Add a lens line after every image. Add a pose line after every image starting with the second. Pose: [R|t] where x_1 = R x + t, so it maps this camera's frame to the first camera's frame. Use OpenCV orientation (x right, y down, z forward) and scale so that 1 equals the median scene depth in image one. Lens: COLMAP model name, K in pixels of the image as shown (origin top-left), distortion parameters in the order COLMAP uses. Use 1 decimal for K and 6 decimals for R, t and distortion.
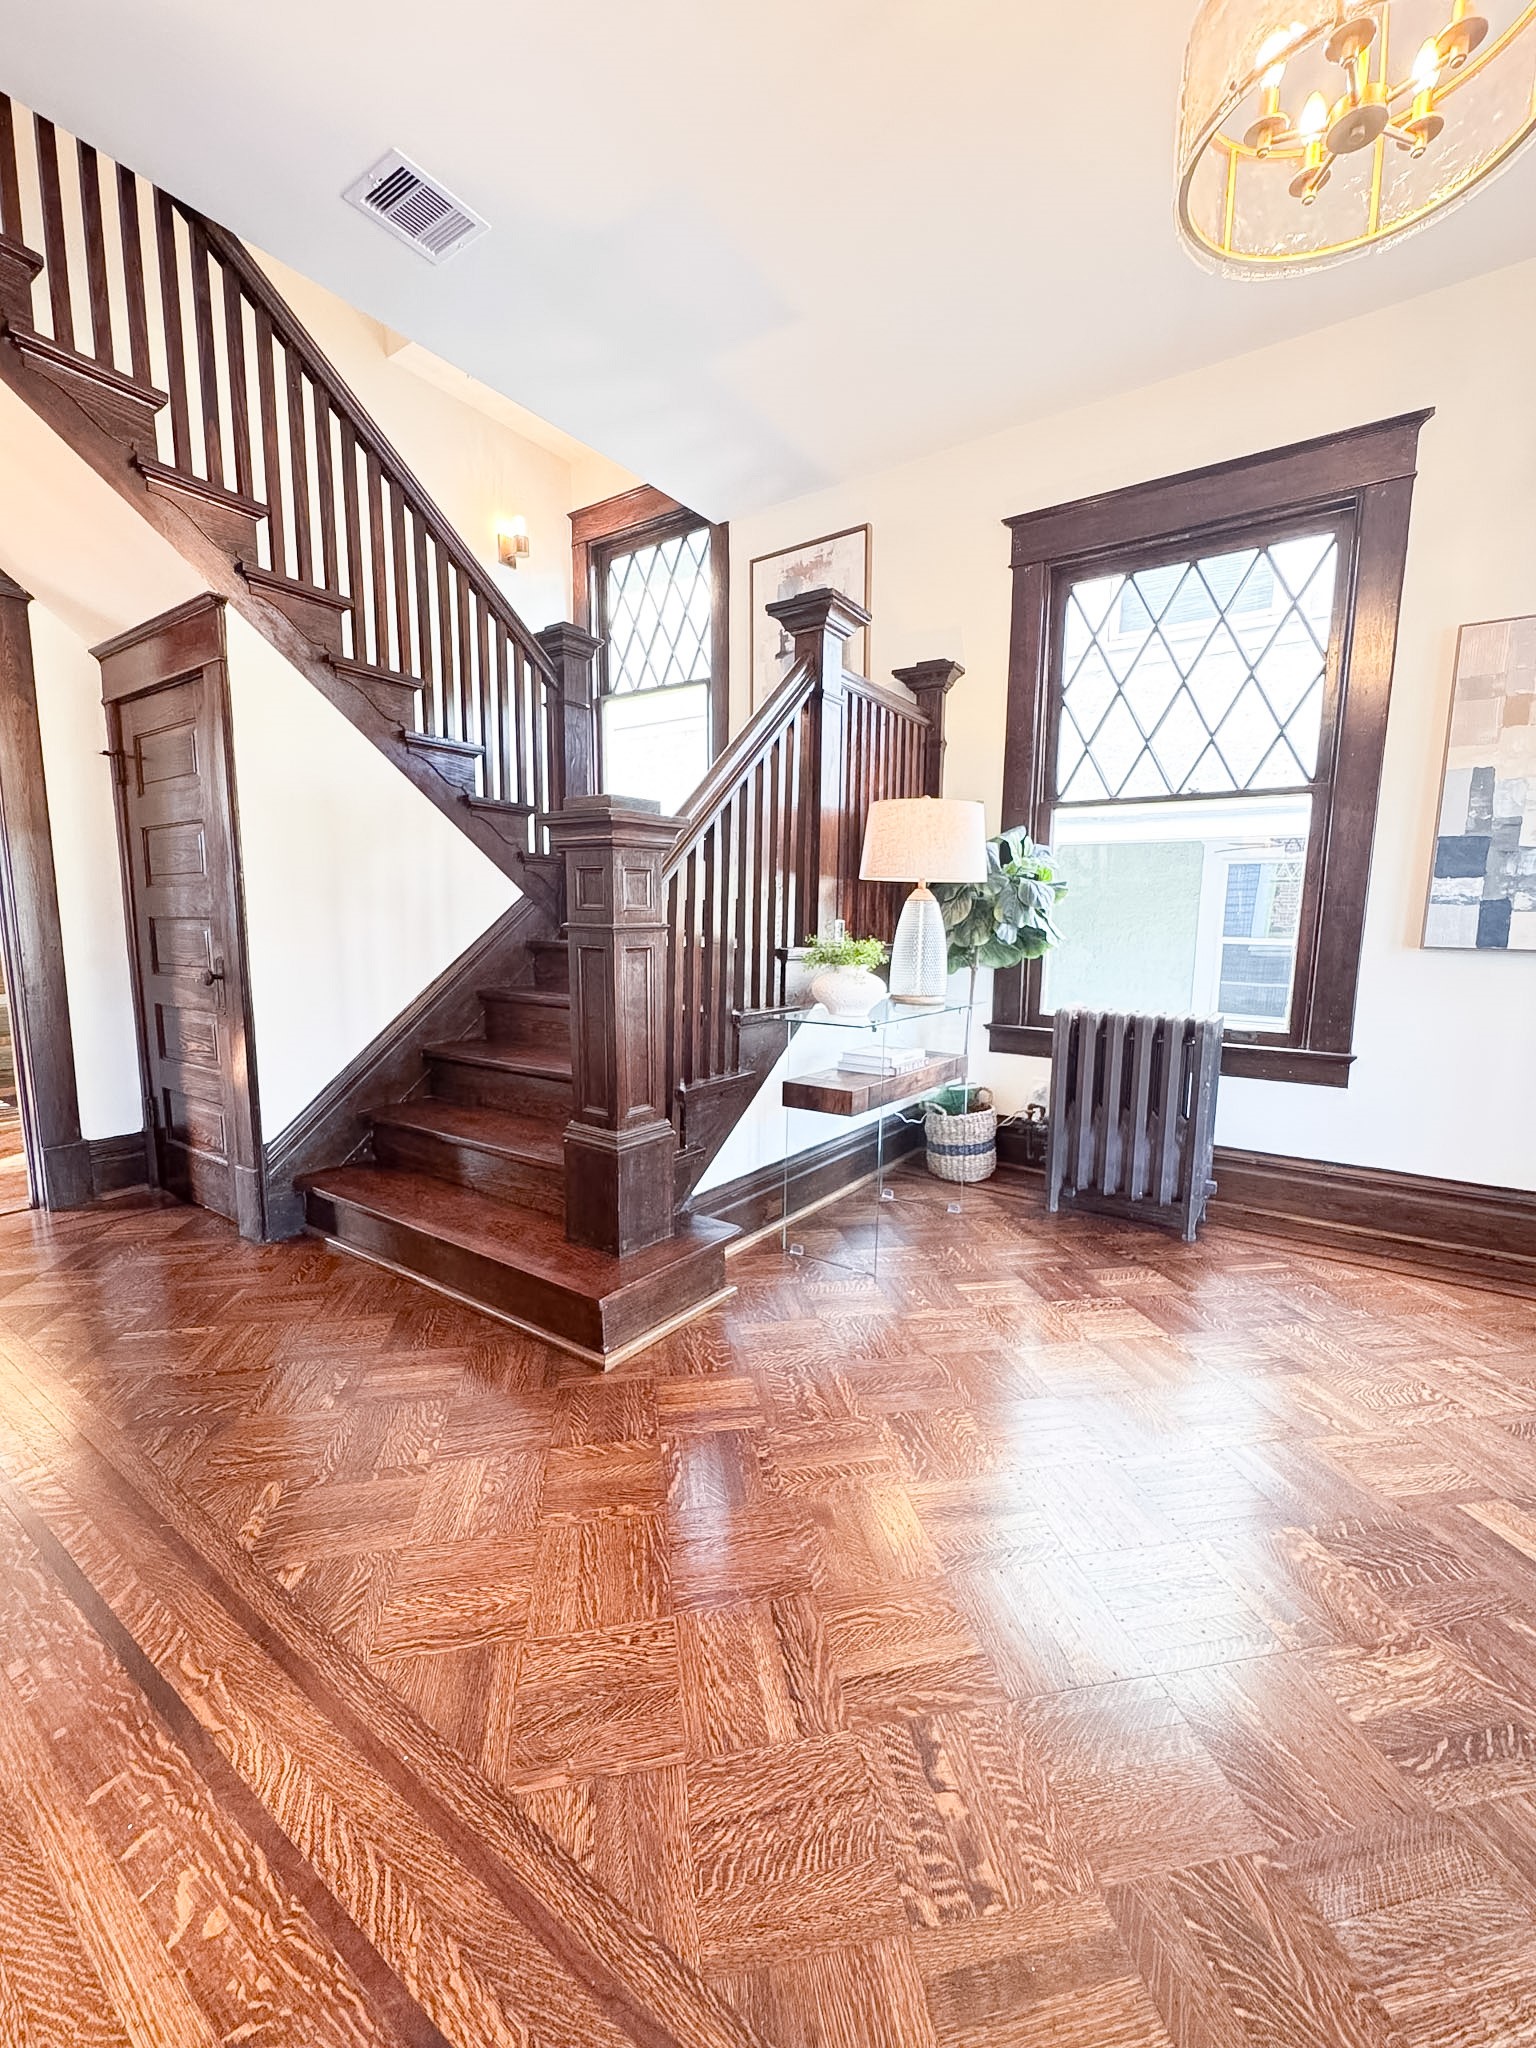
lens RADIAL K [[825.9, 0, 759.6], [0, 825.9, 1018.8], [0, 0, 1]] dist [0.000085, 0.000005]
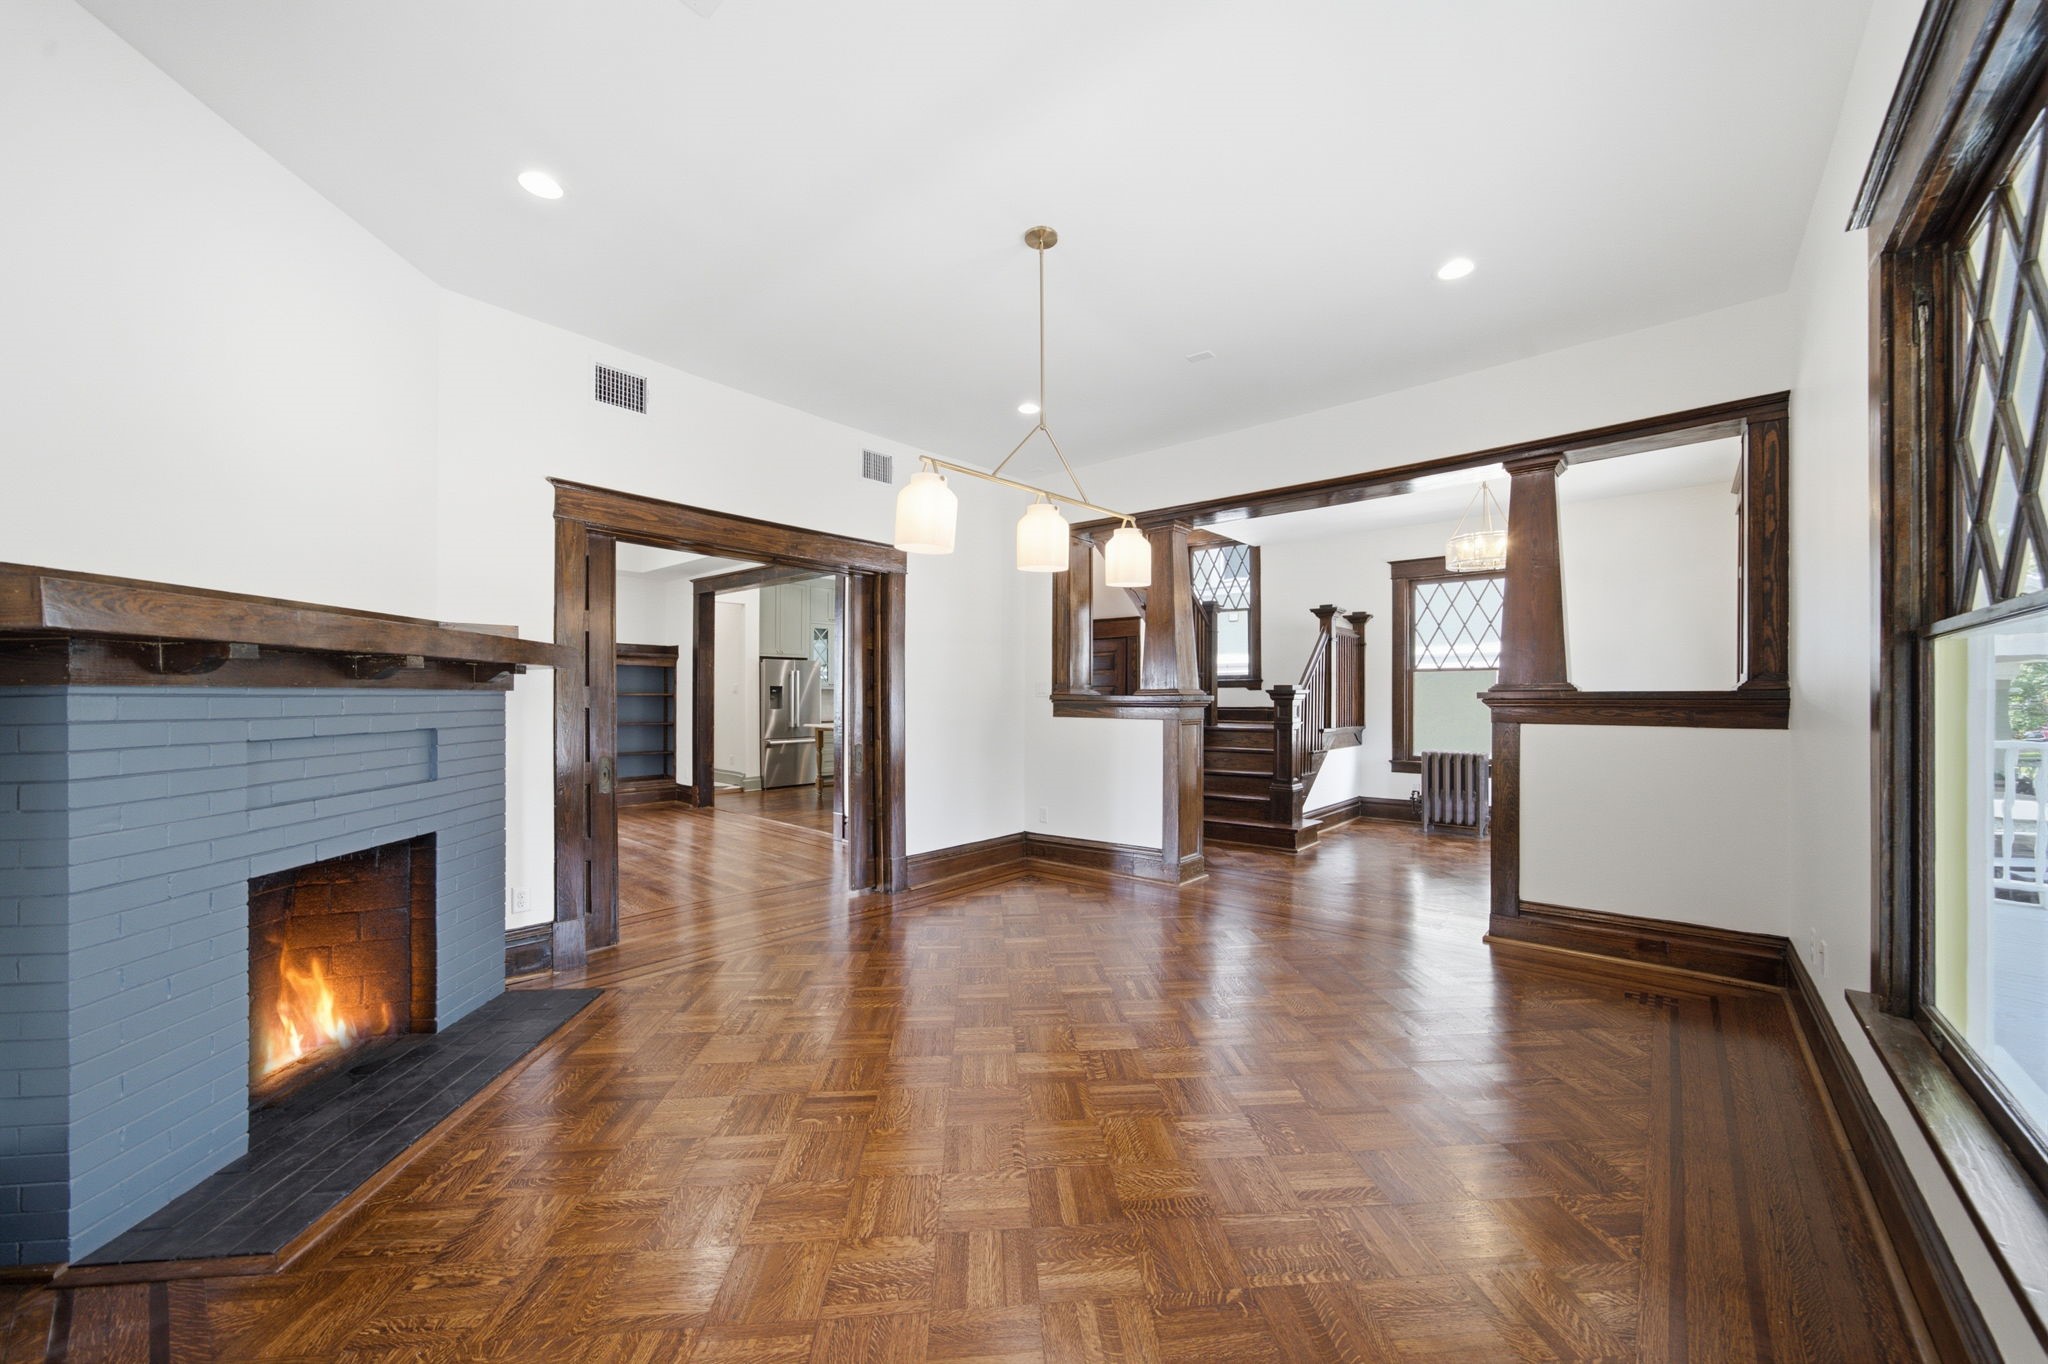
lens RADIAL K [[793.9, 0, 1034.2], [0, 793.9, 692.6], [0, 0, 1]] dist [-0.000619, -0.000007]
pose [[0.998012, -0.005700, -0.062766, -0.688893], [-0.002659, 0.991208, -0.132289, 0.134910], [0.062968, 0.132193, 0.989222, -1.543585]]
